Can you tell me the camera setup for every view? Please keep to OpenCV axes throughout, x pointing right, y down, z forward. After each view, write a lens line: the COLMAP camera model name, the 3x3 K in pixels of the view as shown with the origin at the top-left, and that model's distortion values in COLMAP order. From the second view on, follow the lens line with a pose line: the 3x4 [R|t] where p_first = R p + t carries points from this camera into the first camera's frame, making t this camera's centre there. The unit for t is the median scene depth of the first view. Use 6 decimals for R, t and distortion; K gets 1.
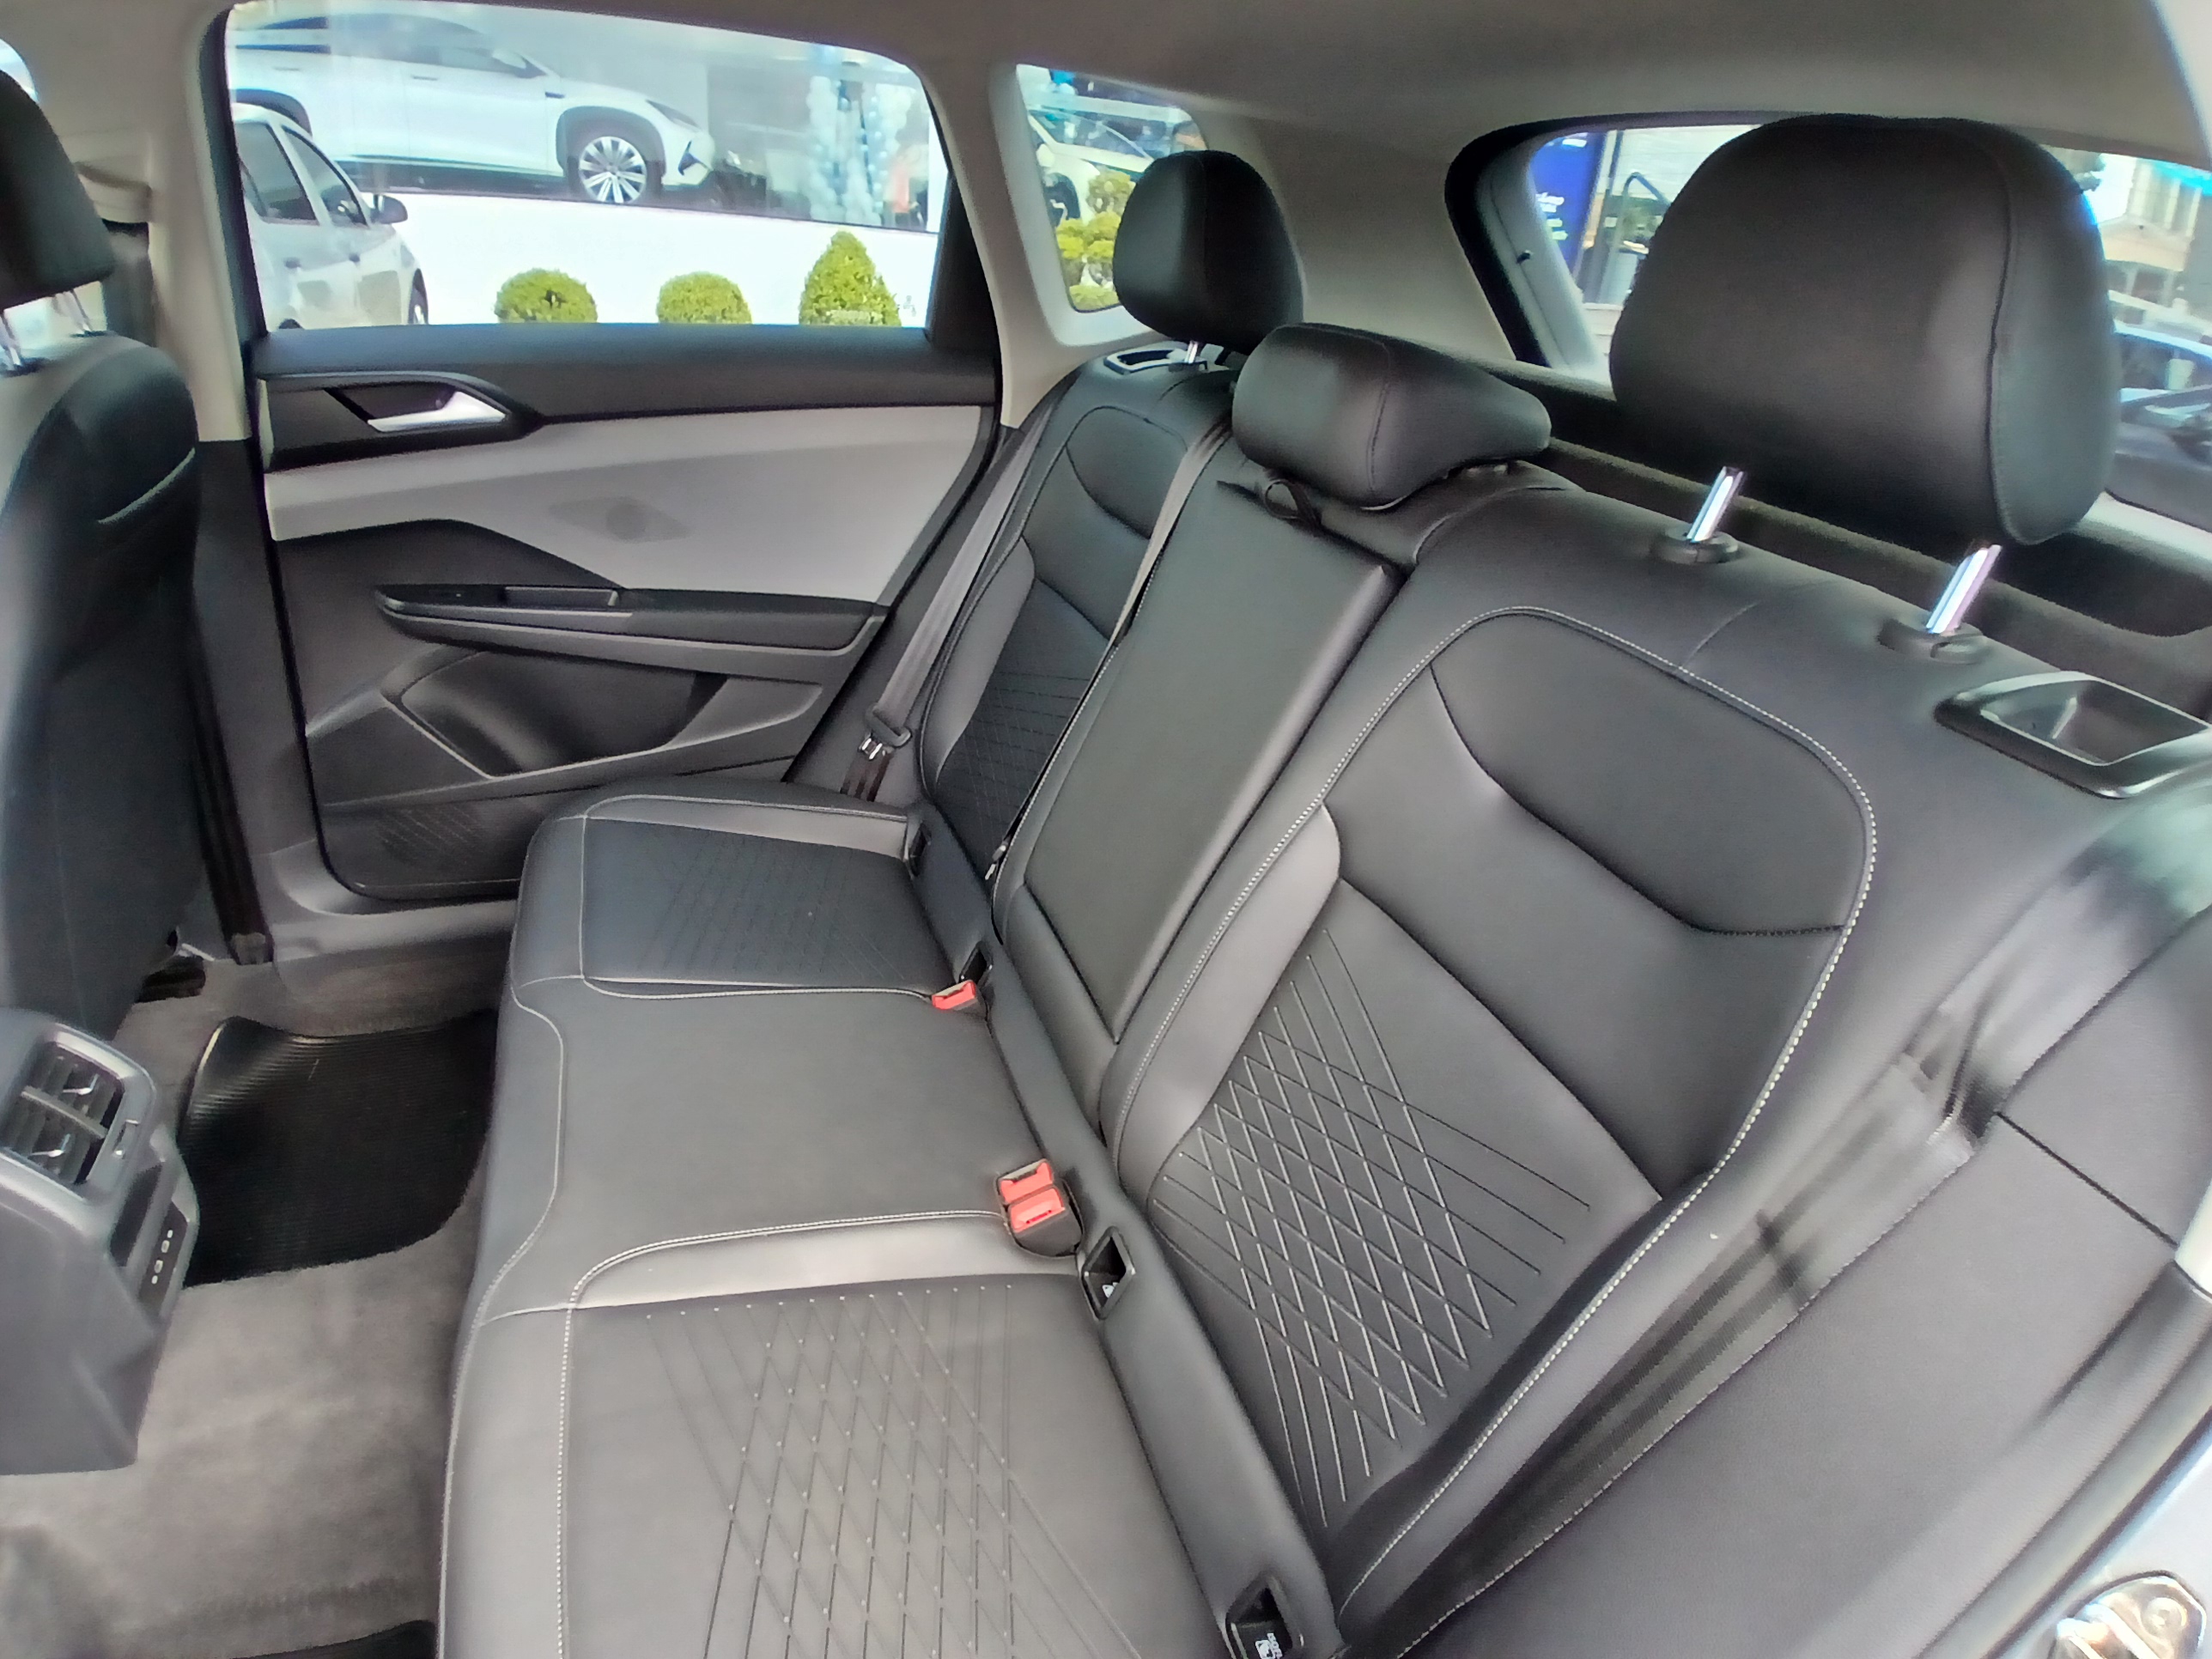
lens RADIAL K [[1110.0, 0, 1106.0], [0, 1110.0, 829.5], [0, 0, 1]] dist [0.025480, -0.063361]
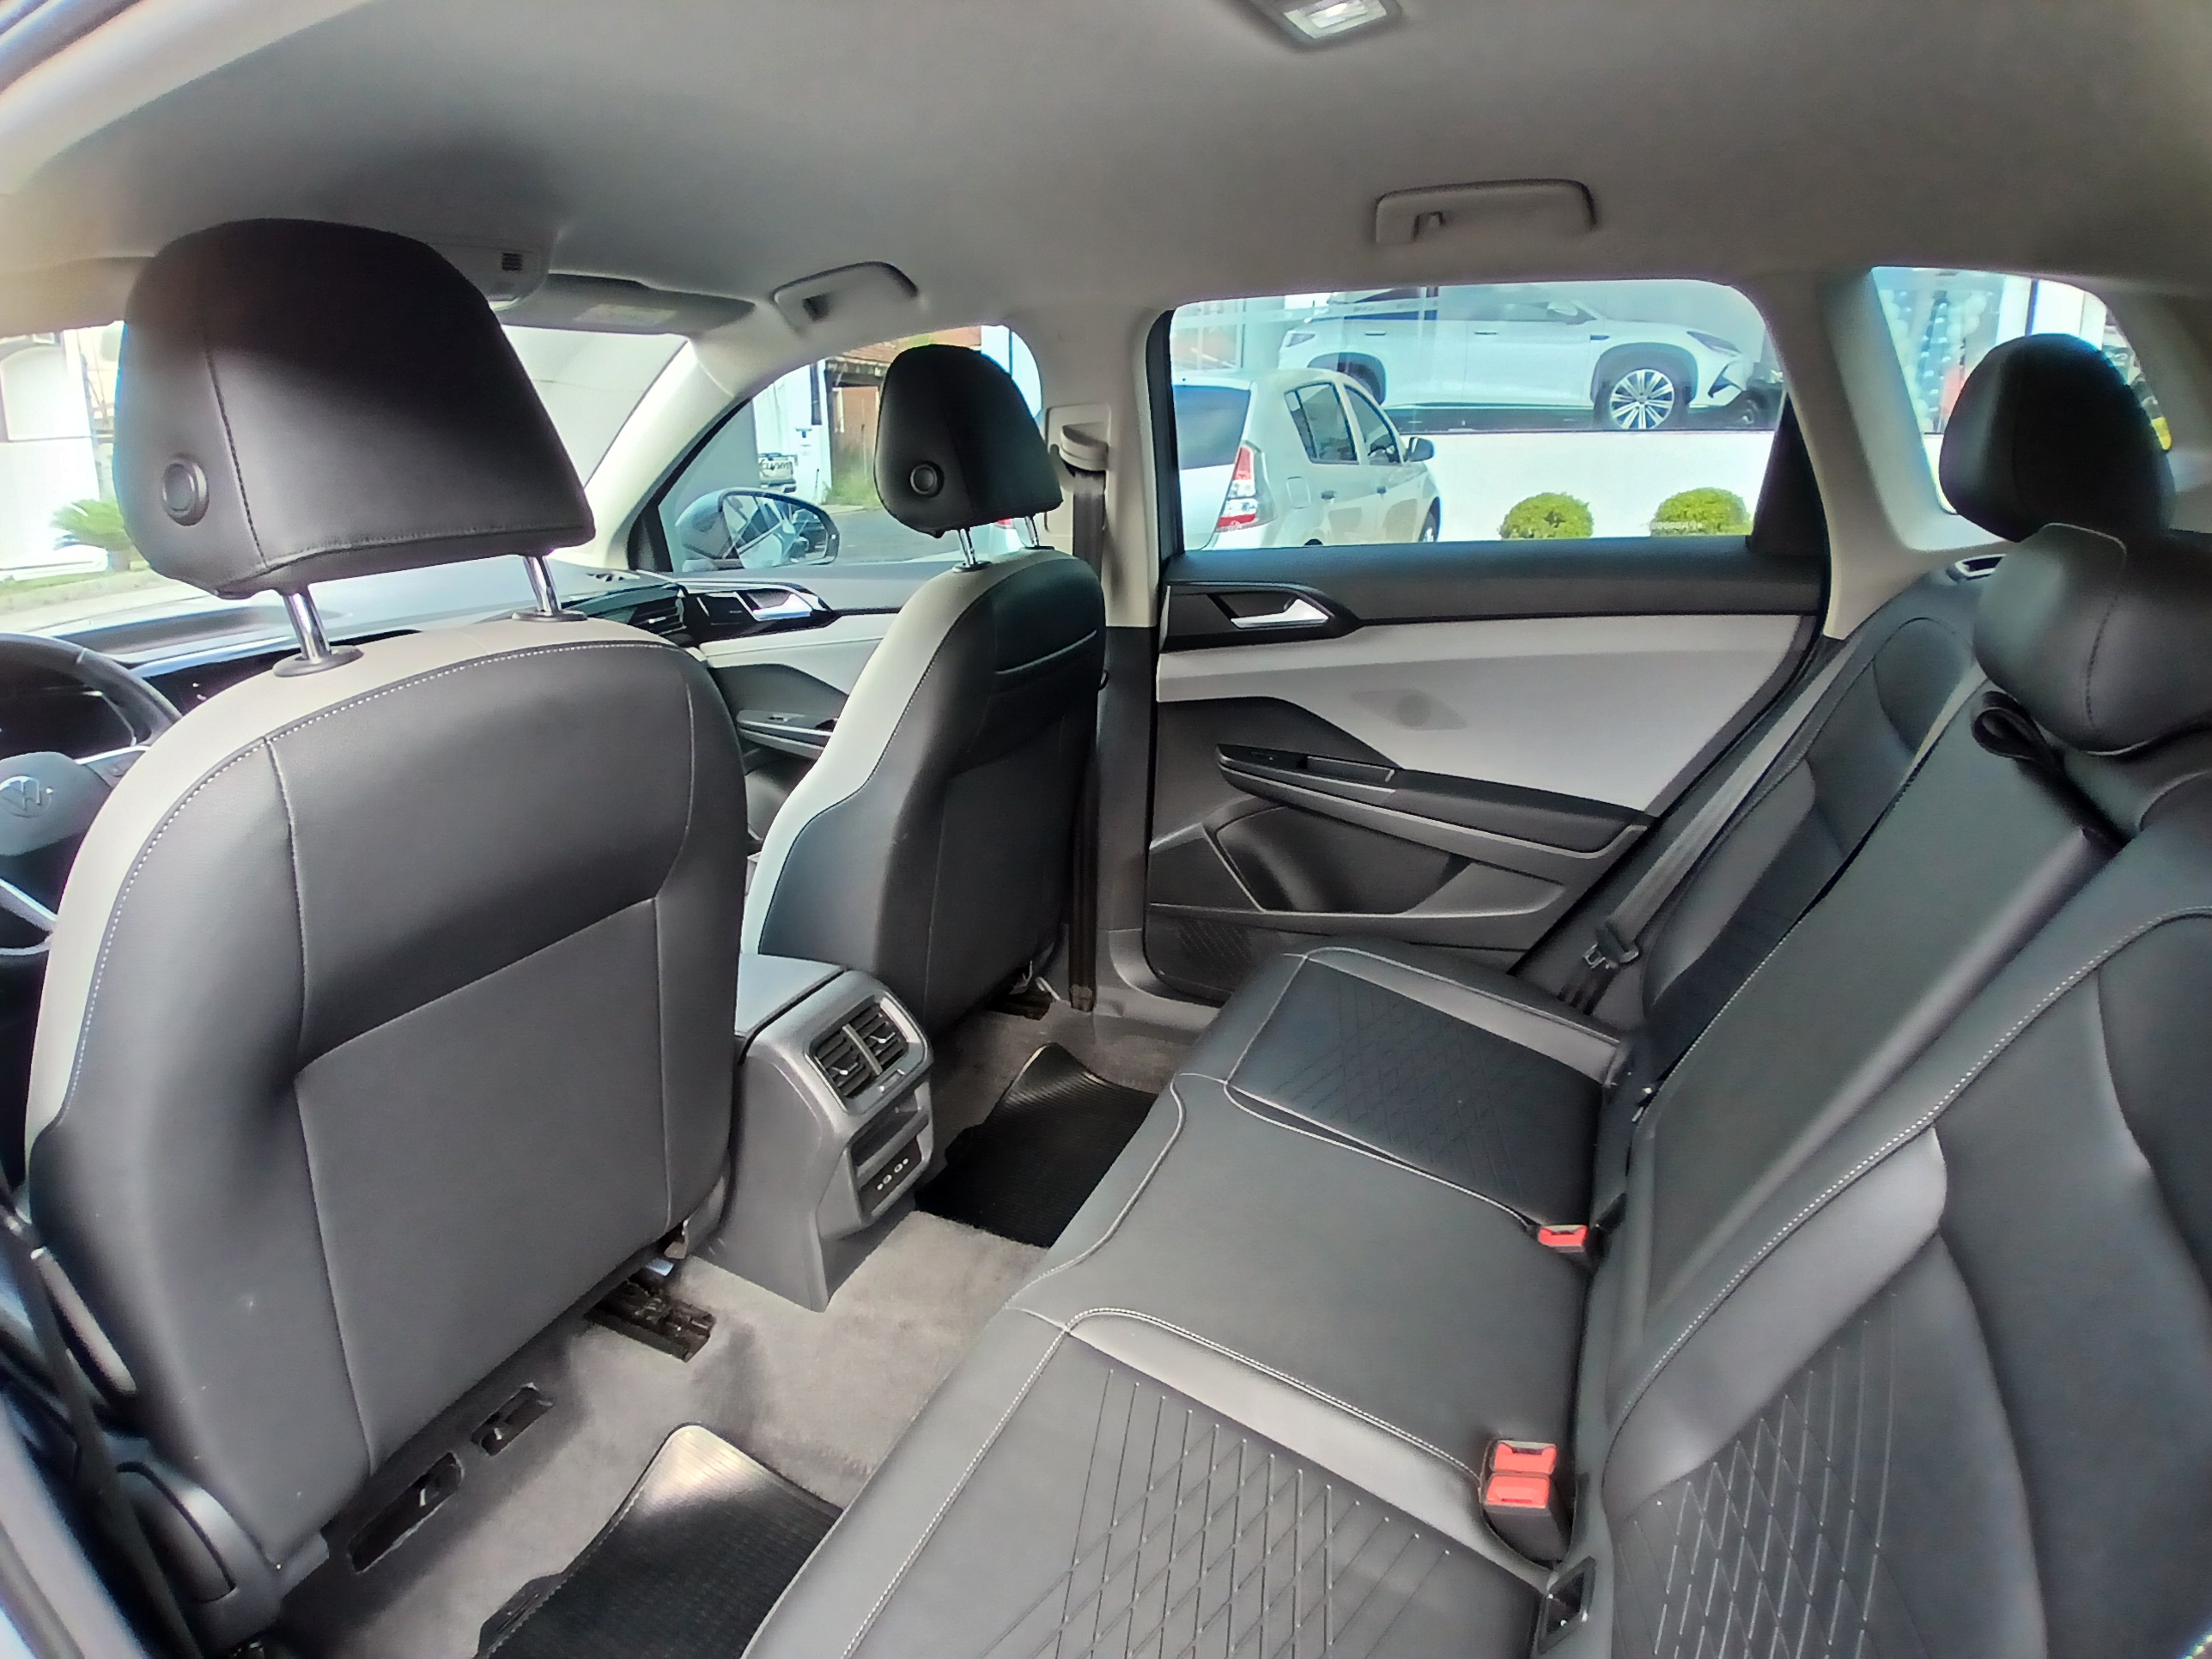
lens RADIAL K [[1110.0, 0, 1106.0], [0, 1110.0, 829.5], [0, 0, 1]] dist [0.025480, -0.063361]
pose [[0.691941, 0.143979, -0.707452, 0.157909], [-0.263579, 0.962651, -0.061883, -0.011666], [0.672119, 0.229289, 0.704047, 0.034543]]
